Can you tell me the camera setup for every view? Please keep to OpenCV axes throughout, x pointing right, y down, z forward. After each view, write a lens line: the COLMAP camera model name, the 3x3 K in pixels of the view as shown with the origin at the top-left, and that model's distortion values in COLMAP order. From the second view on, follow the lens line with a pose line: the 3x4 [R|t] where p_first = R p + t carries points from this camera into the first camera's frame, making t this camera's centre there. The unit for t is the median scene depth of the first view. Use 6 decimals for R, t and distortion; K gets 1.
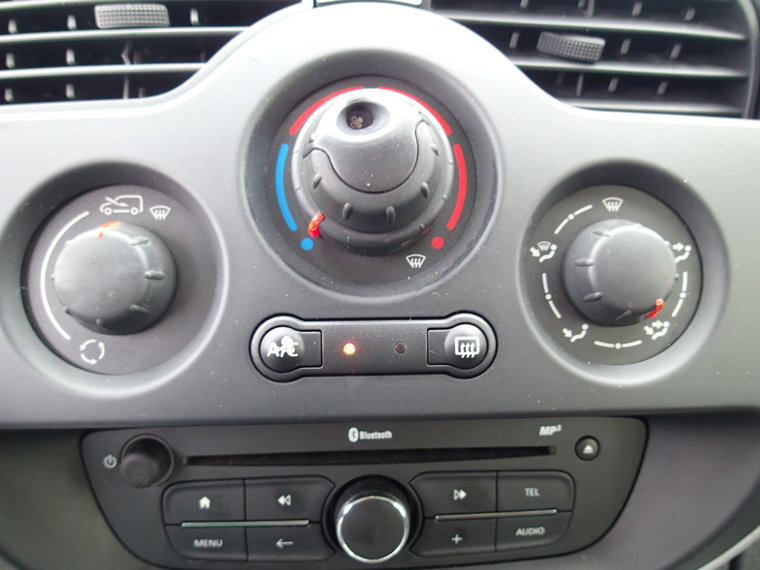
lens RADIAL K [[565.5, 0, 387.5], [0, 565.5, 281.3], [0, 0, 1]] dist [0.002253, -0.005955]
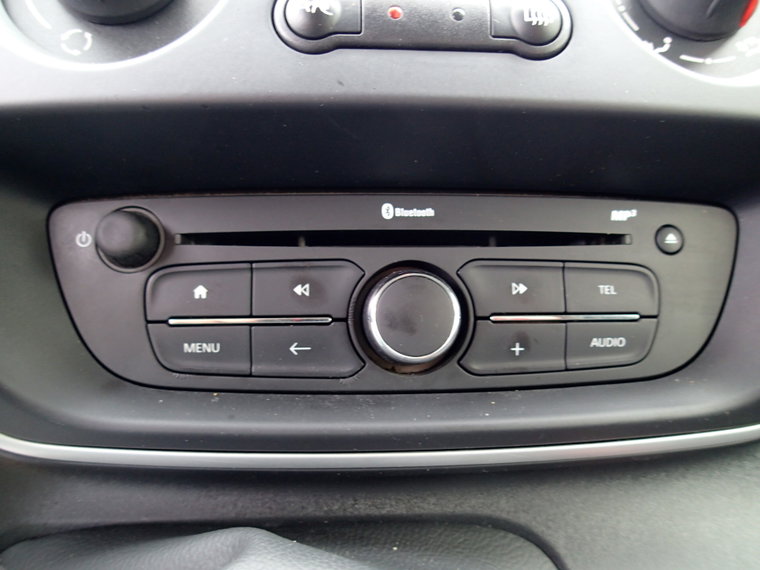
lens RADIAL K [[565.5, 0, 387.5], [0, 565.5, 281.3], [0, 0, 1]] dist [0.002253, -0.005955]
pose [[0.999775, -0.002267, 0.021080, -0.078428], [0.006022, 0.983687, -0.179786, 0.522149], [-0.020329, 0.179873, 0.983480, 0.216258]]
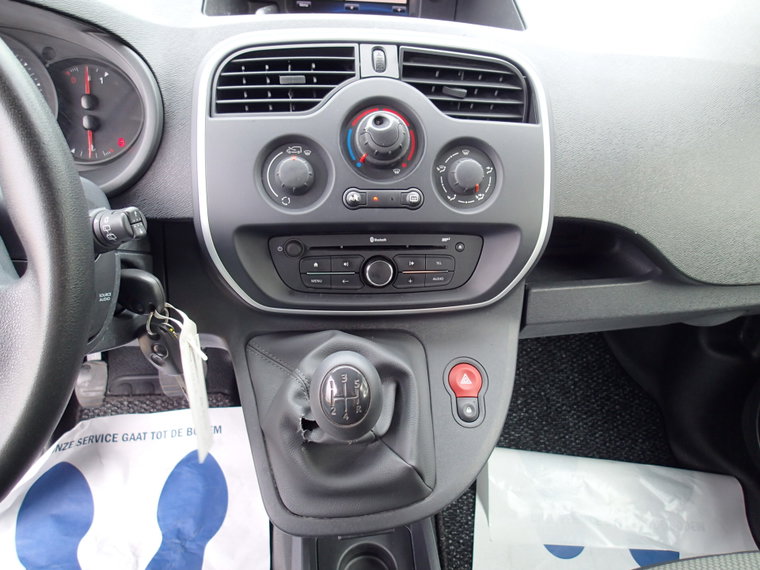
lens RADIAL K [[565.5, 0, 387.5], [0, 565.5, 281.3], [0, 0, 1]] dist [0.002253, -0.005955]
pose [[0.997062, -0.002785, 0.076546, -0.192850], [-0.002226, 0.997863, 0.065304, 0.295422], [-0.076565, -0.065282, 0.994925, -1.674274]]
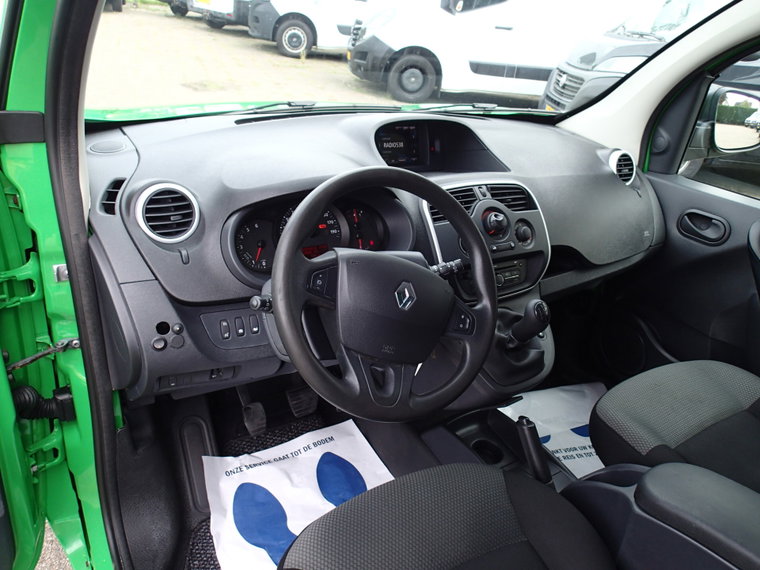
lens RADIAL K [[565.5, 0, 387.5], [0, 565.5, 281.3], [0, 0, 1]] dist [0.002253, -0.005955]
pose [[0.851588, -0.165891, 0.497271, -4.038912], [0.215987, 0.975382, -0.044492, 0.443039], [-0.477648, 0.145293, 0.866454, -3.658414]]
